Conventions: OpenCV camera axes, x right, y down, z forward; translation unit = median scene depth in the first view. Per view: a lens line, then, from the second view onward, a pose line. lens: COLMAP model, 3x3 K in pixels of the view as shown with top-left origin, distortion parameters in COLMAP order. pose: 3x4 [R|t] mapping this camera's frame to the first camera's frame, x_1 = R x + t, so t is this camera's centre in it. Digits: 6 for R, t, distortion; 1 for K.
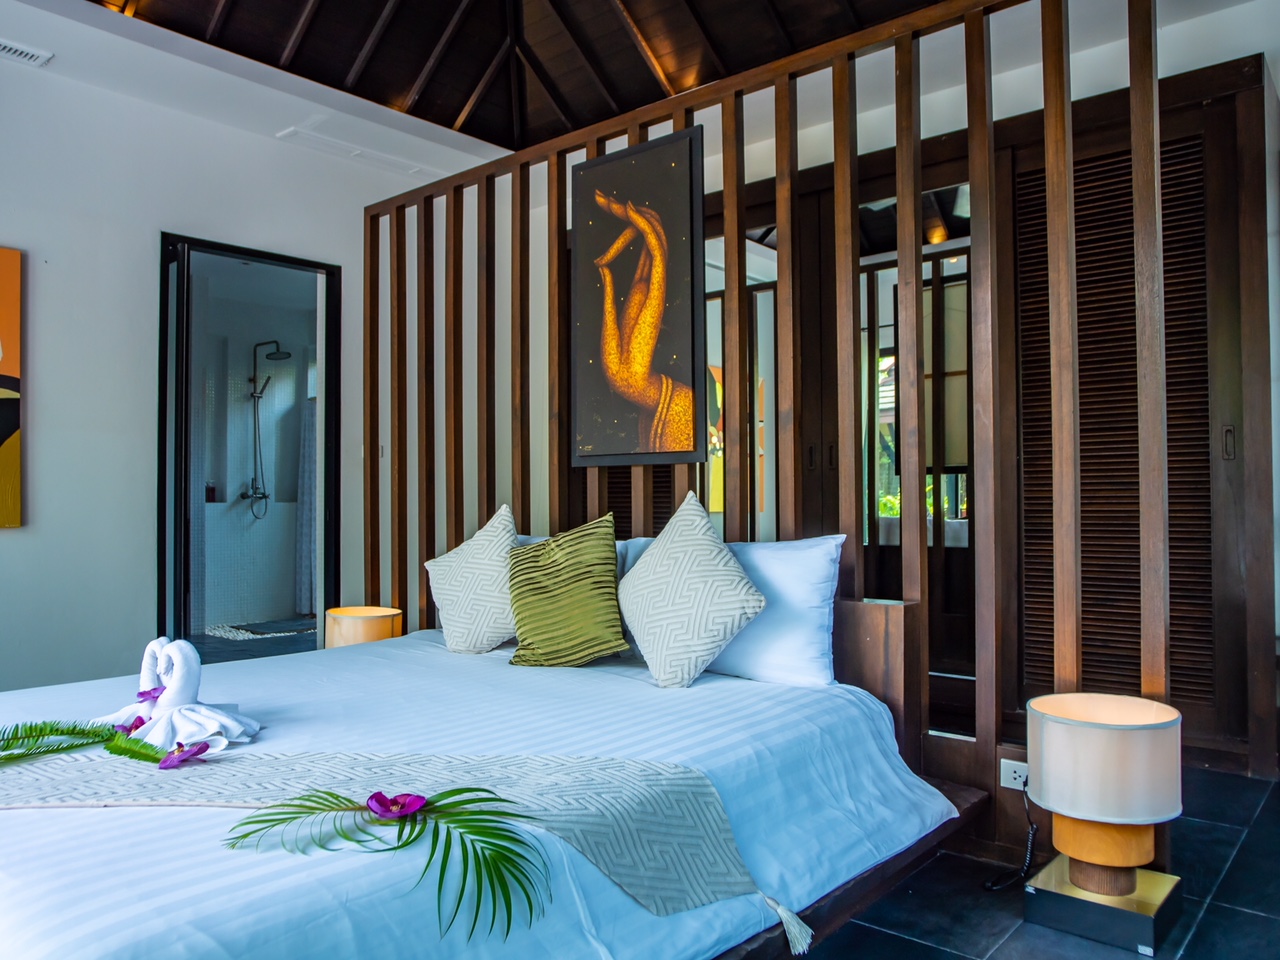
lens RADIAL K [[937.7, 0, 637.3], [0, 937.7, 473.1], [0, 0, 1]] dist [-0.066316, 0.047196]
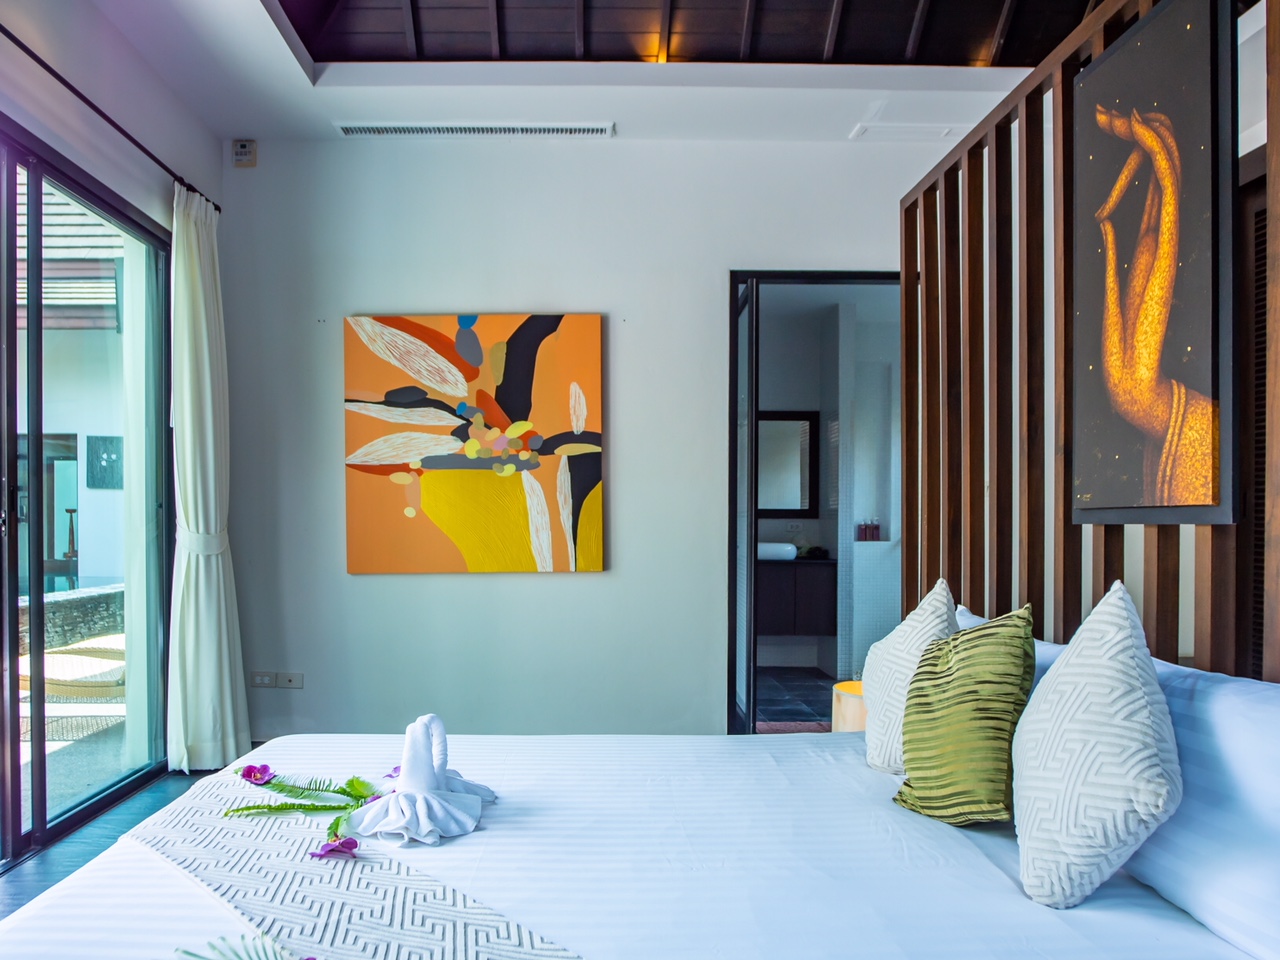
lens RADIAL K [[993.4, 0, 633.4], [0, 993.4, 533.5], [0, 0, 1]] dist [-0.075039, 0.058295]
pose [[0.664599, 0.016803, -0.747011, 0.266051], [0.014619, 0.999263, 0.035482, -0.031635], [0.747057, -0.034502, 0.663864, 0.300161]]
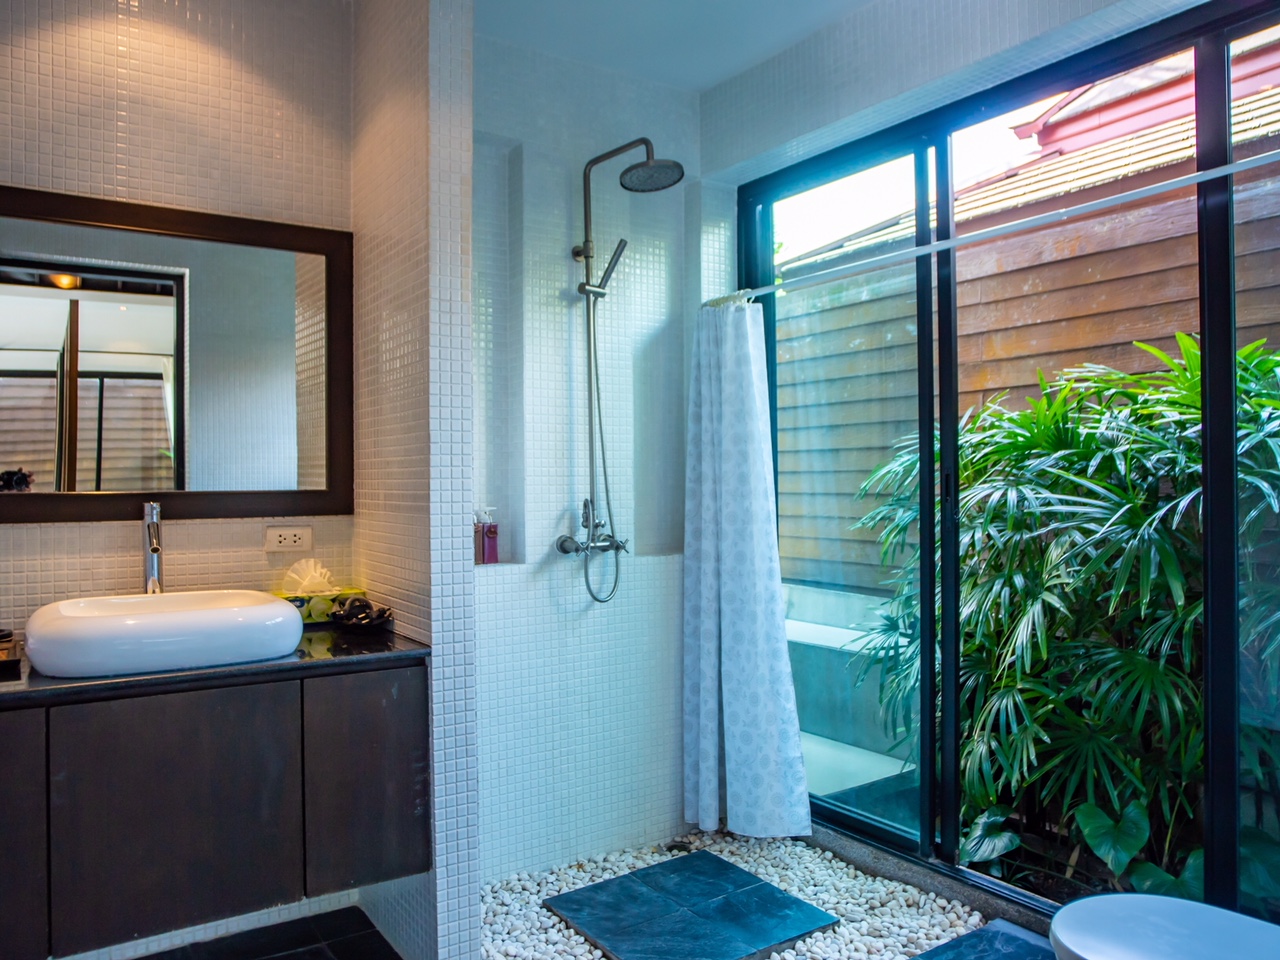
lens RADIAL K [[937.7, 0, 637.3], [0, 937.7, 473.1], [0, 0, 1]] dist [-0.066316, 0.047196]
pose [[0.960607, -0.003899, -0.277884, -0.594807], [0.010291, 0.999715, 0.021548, -0.030238], [0.277720, -0.023559, 0.960373, 1.312533]]
